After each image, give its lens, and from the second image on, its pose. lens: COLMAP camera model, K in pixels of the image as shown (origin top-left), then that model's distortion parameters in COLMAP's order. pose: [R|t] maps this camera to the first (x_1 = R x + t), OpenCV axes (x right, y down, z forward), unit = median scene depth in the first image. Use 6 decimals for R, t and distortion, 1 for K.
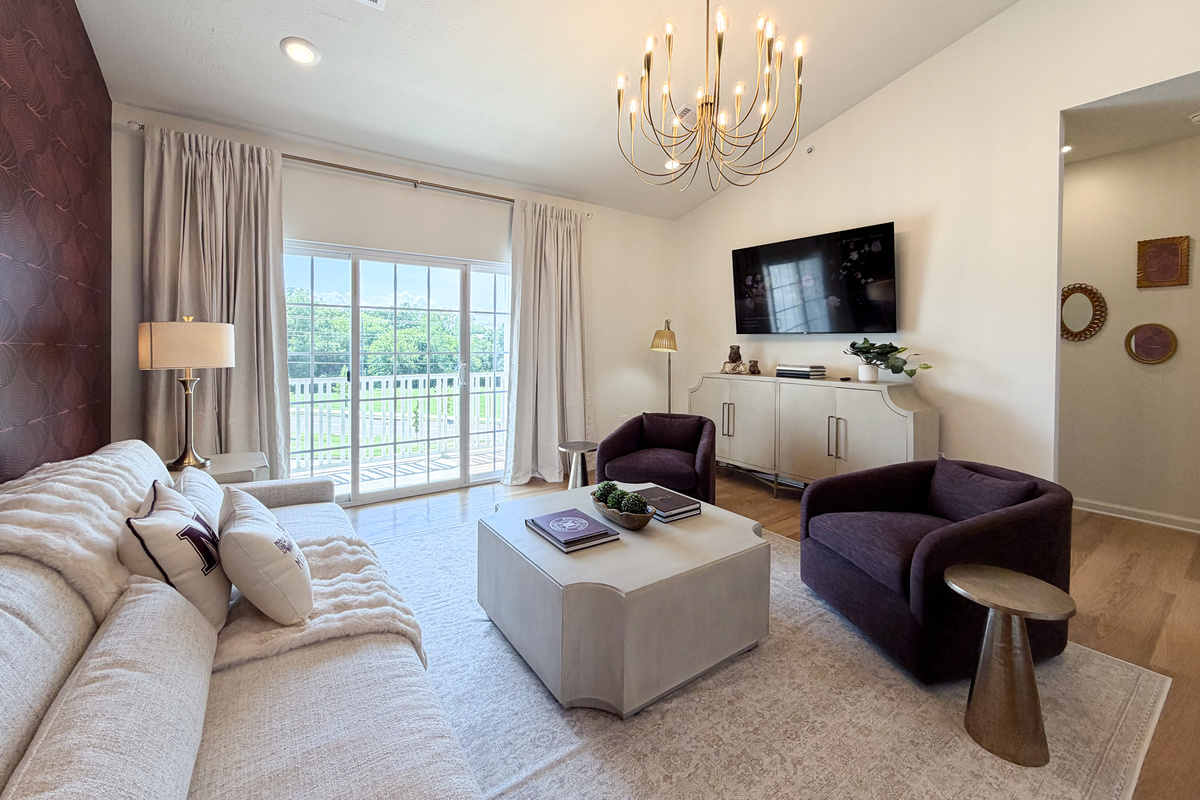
lens RADIAL K [[480.8, 0, 598.1], [0, 480.8, 346.0], [0, 0, 1]] dist [0.001364, 0.000059]
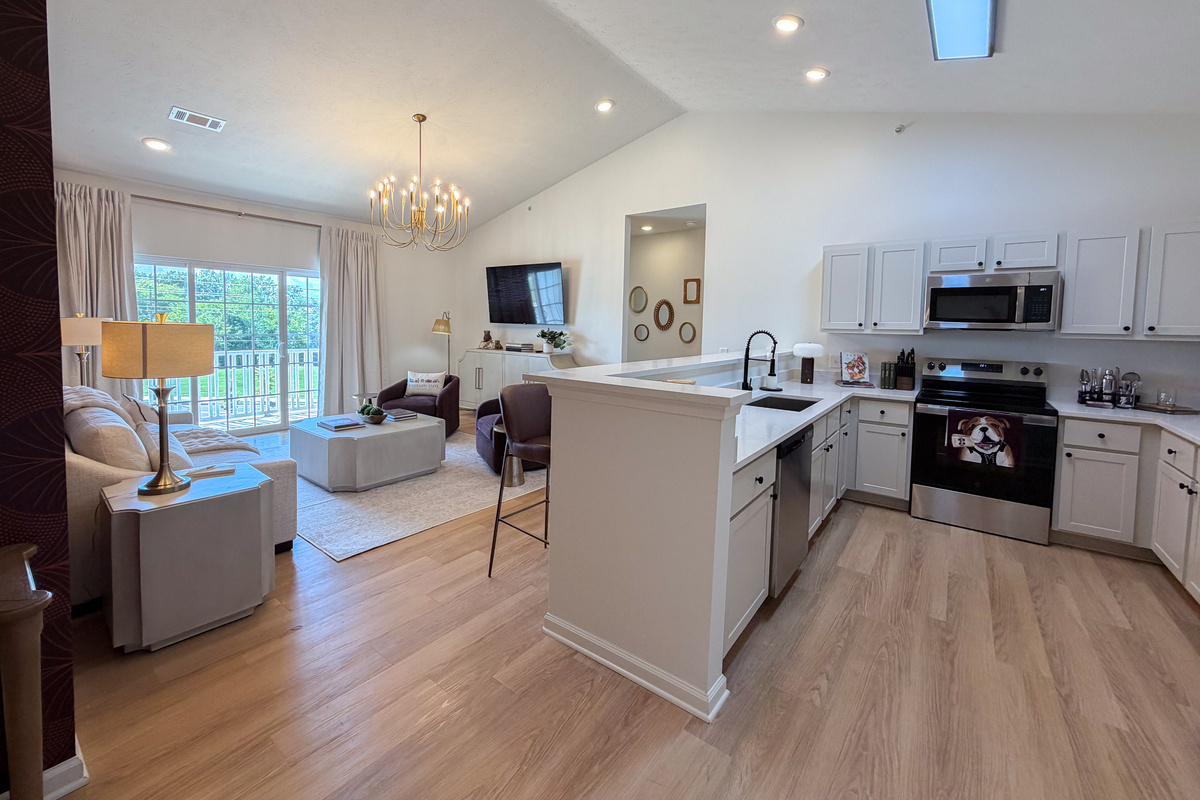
lens RADIAL K [[477.1, 0, 594.1], [0, 477.1, 348.6], [0, 0, 1]] dist [0.000498, -0.000172]
pose [[0.956155, -0.003353, 0.292841, 0.191727], [-0.012254, 0.998601, 0.051445, -0.029610], [-0.292604, -0.052778, 0.954776, -0.627891]]
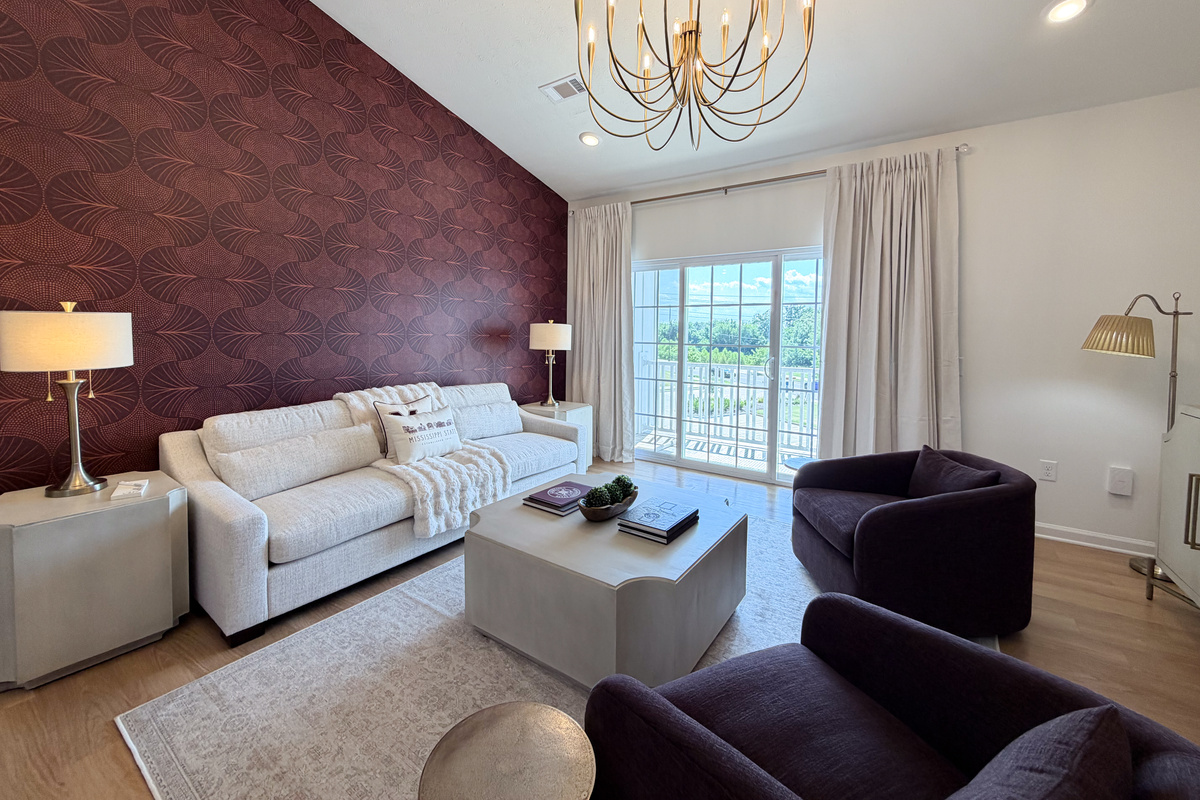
lens RADIAL K [[477.1, 0, 594.1], [0, 477.1, 348.6], [0, 0, 1]] dist [0.000498, -0.000172]
pose [[0.342643, 0.035490, -0.938795, 0.531957], [-0.012590, 0.999370, 0.033185, -0.010267], [0.939381, 0.000449, 0.342874, 0.340900]]
